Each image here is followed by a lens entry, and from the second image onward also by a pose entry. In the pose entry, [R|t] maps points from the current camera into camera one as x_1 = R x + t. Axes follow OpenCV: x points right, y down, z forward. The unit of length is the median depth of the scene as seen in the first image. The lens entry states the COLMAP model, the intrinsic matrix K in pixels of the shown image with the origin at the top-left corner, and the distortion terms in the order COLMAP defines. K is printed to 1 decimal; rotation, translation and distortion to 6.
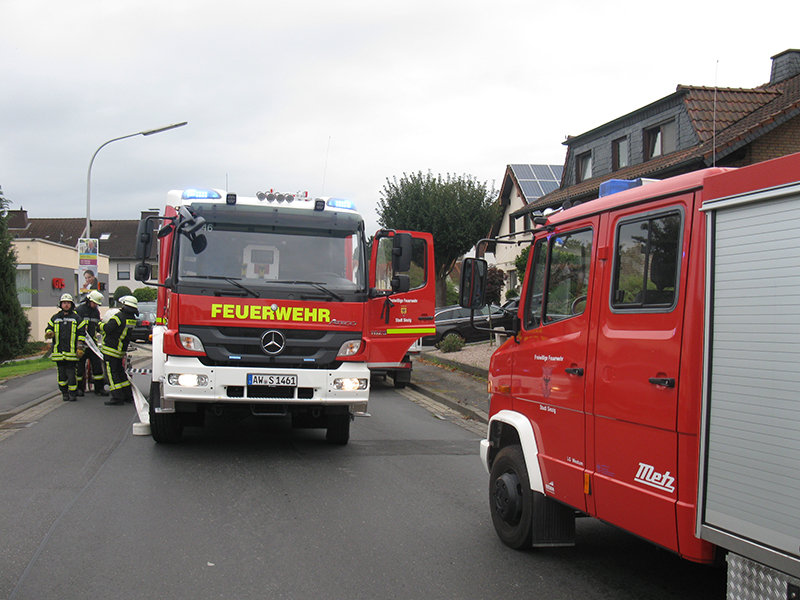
lens RADIAL K [[868.8, 0, 407.0], [0, 868.8, 301.8], [0, 0, 1]] dist [-0.073963, 0.000000]
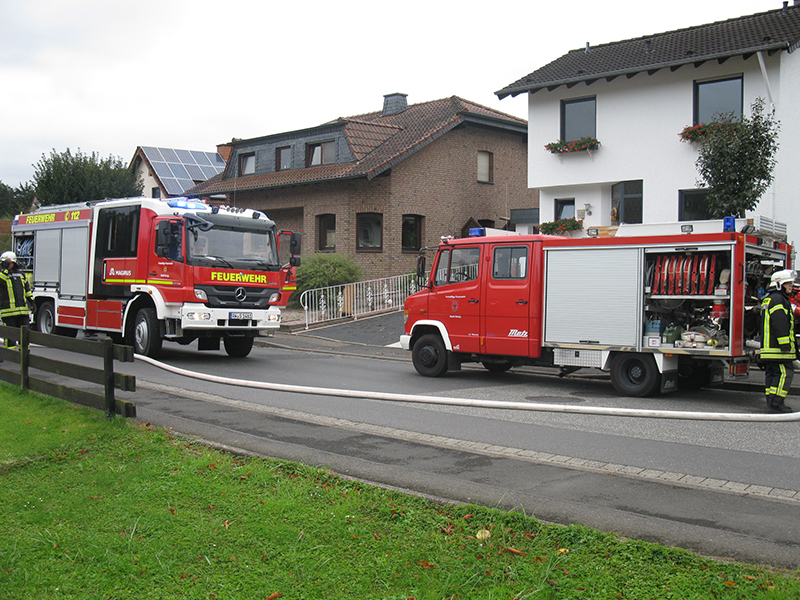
lens RADIAL K [[868.8, 0, 395.3], [0, 868.8, 299.2], [0, 0, 1]] dist [-0.073963, 0.000000]
pose [[0.860168, -0.006452, 0.509970, -0.779255], [-0.012979, 0.999319, 0.034534, -0.007898], [-0.509845, -0.036324, 0.859499, -0.664957]]
